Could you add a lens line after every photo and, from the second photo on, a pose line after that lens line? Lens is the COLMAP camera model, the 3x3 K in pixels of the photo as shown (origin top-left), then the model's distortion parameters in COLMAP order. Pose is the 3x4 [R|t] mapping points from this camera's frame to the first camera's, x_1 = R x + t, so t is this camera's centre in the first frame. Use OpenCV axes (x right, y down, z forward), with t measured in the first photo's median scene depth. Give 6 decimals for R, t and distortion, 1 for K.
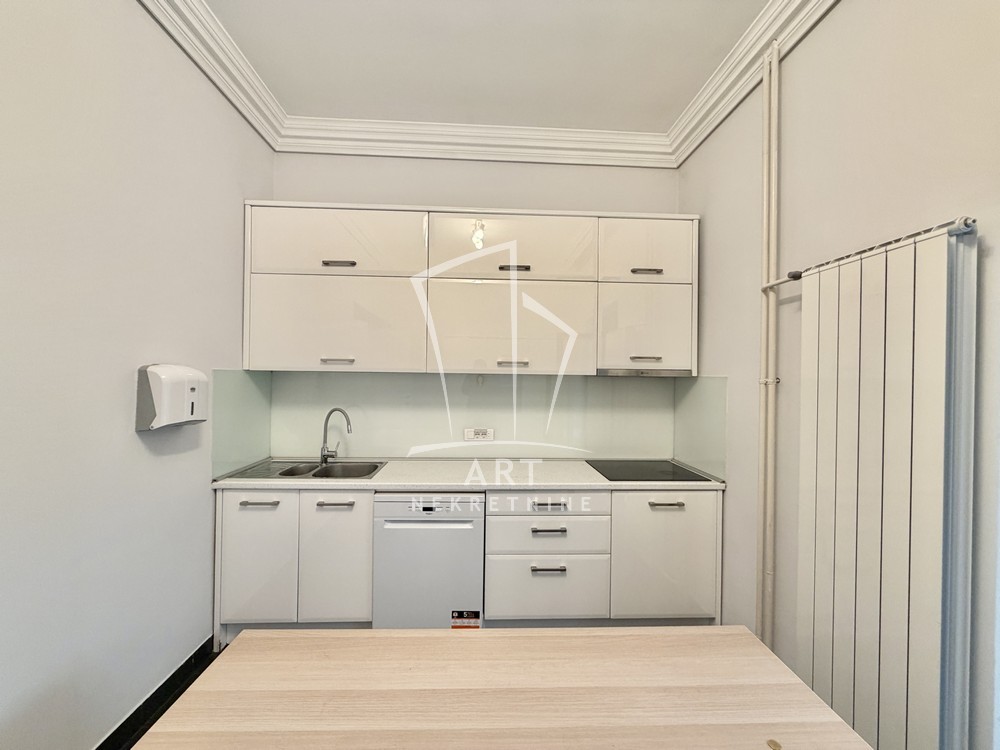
lens RADIAL K [[396.8, 0, 494.9], [0, 396.8, 376.0], [0, 0, 1]] dist [0.000419, -0.000062]
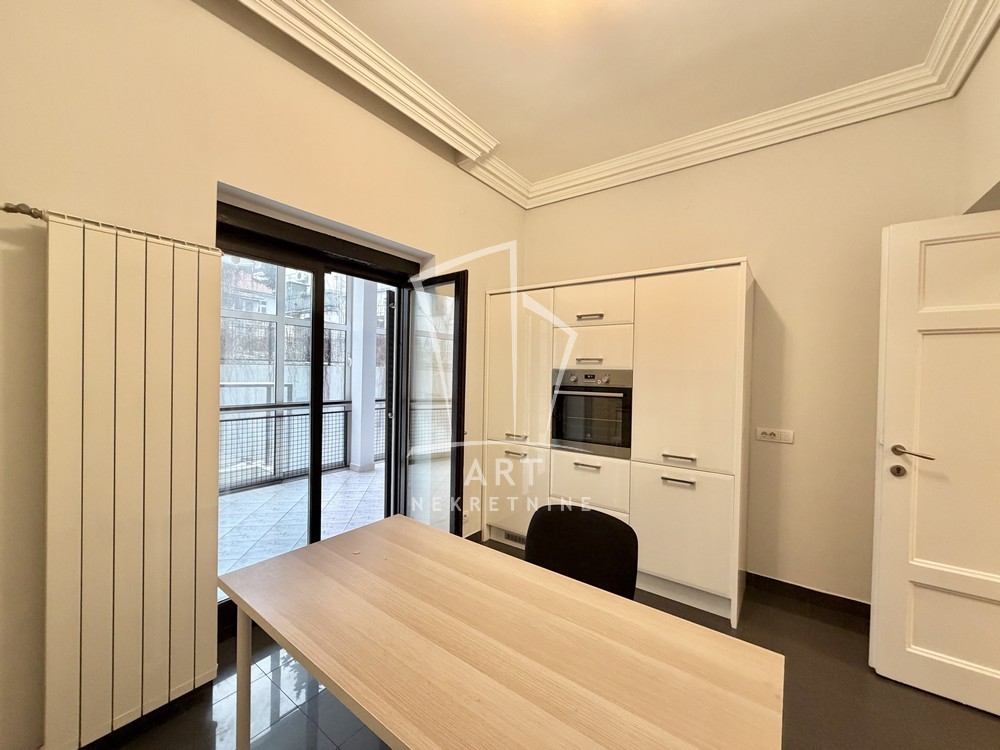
lens RADIAL K [[393.3, 0, 503.4], [0, 393.3, 372.7], [0, 0, 1]] dist [0.000002, -0.000038]
pose [[-0.781878, -0.035299, 0.622431, -0.319583], [-0.030324, 0.999367, 0.018584, 0.015878], [-0.622693, -0.004344, -0.782454, 0.695693]]
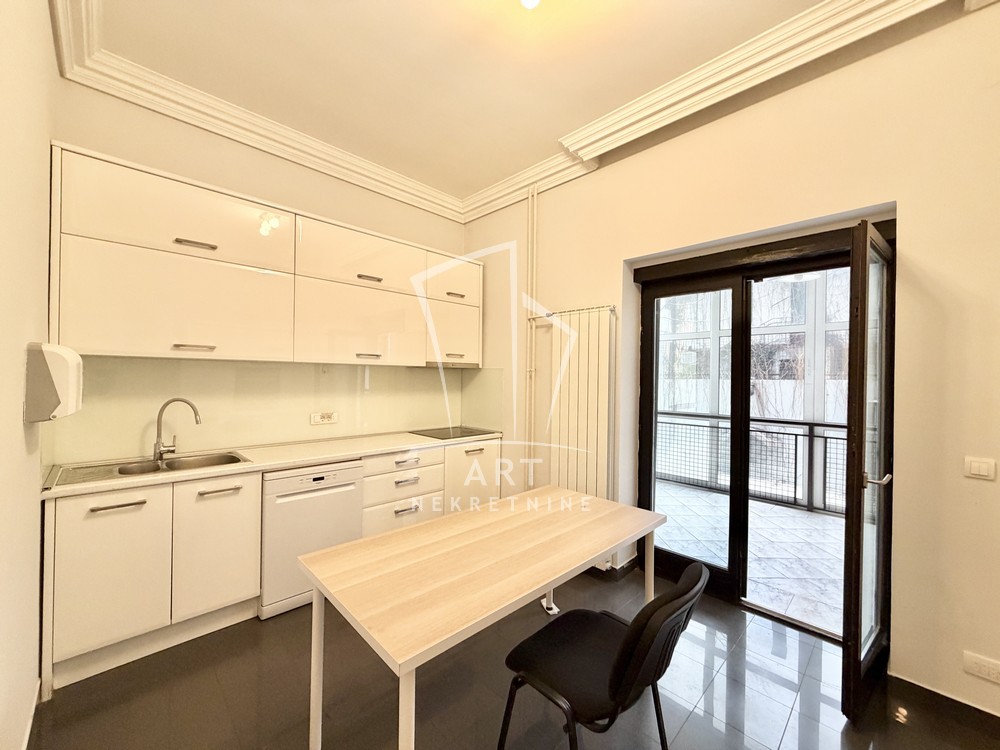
lens RADIAL K [[396.8, 0, 494.9], [0, 396.8, 376.0], [0, 0, 1]] dist [0.000419, -0.000062]
pose [[0.746144, -0.002292, 0.665780, -0.497924], [-0.002743, 0.999975, 0.006516, 0.022914], [-0.665779, -0.006688, 0.746119, -0.186034]]
